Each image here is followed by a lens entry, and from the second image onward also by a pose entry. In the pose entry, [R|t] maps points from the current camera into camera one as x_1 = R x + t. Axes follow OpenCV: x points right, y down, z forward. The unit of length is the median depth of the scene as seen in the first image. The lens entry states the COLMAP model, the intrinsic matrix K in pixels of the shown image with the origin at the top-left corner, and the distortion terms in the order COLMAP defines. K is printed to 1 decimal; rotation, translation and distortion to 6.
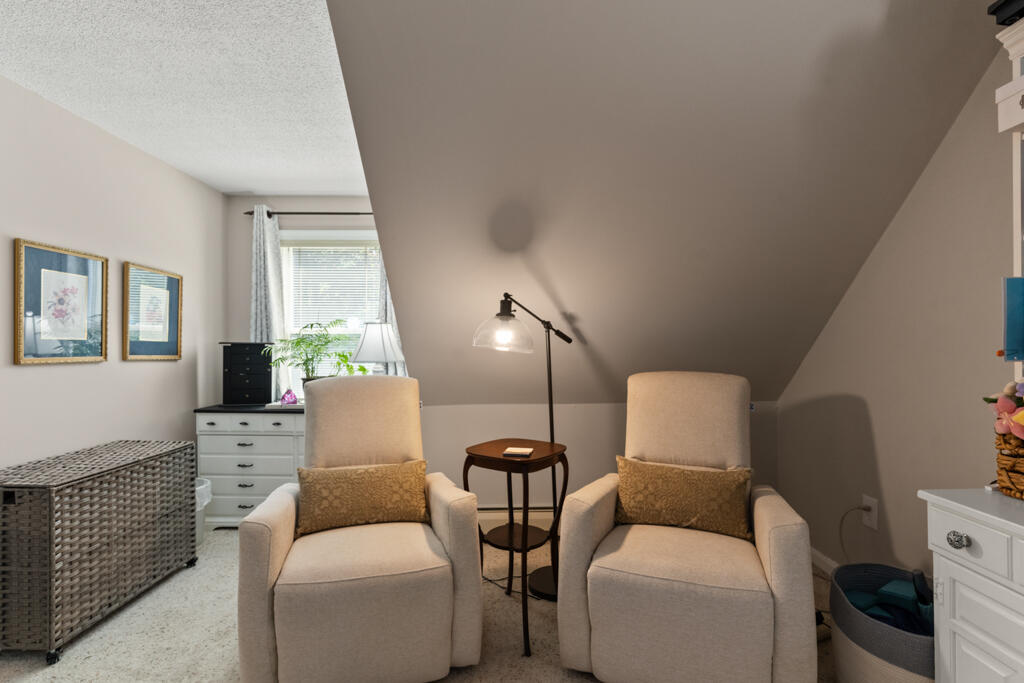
lens RADIAL K [[492.5, 0, 513.1], [0, 492.5, 344.2], [0, 0, 1]] dist [0.000328, 0.000561]
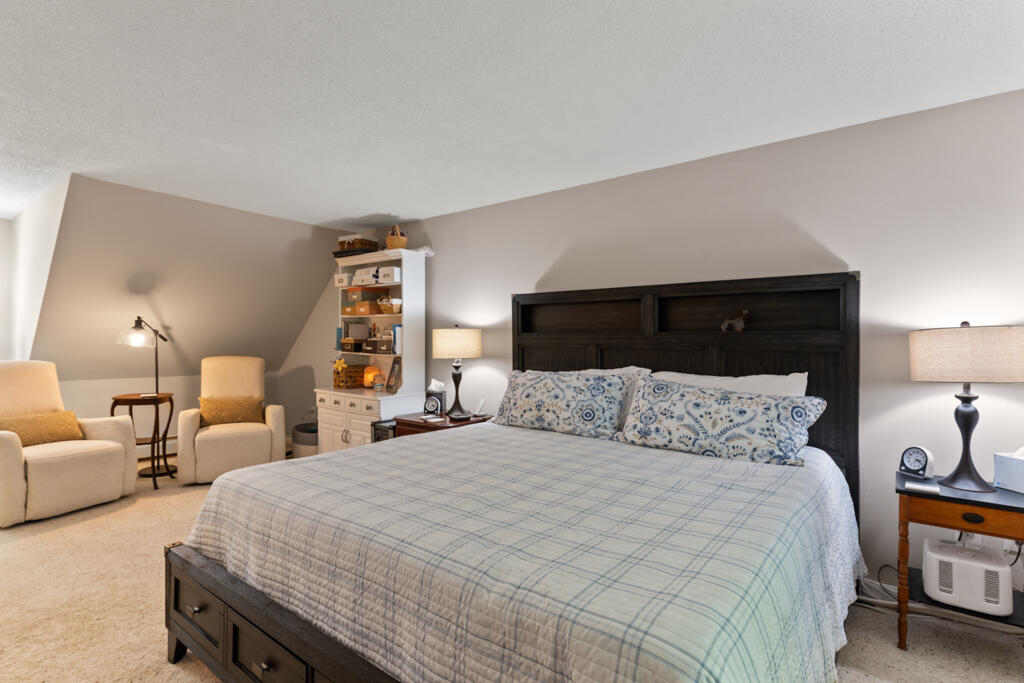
lens RADIAL K [[502.7, 0, 511.3], [0, 502.7, 347.2], [0, 0, 1]] dist [0.000889, 0.000468]
pose [[0.625284, 0.004115, 0.780386, -0.641551], [-0.020115, 0.999739, 0.010846, -0.033788], [-0.780138, -0.022479, 0.625204, -1.383655]]
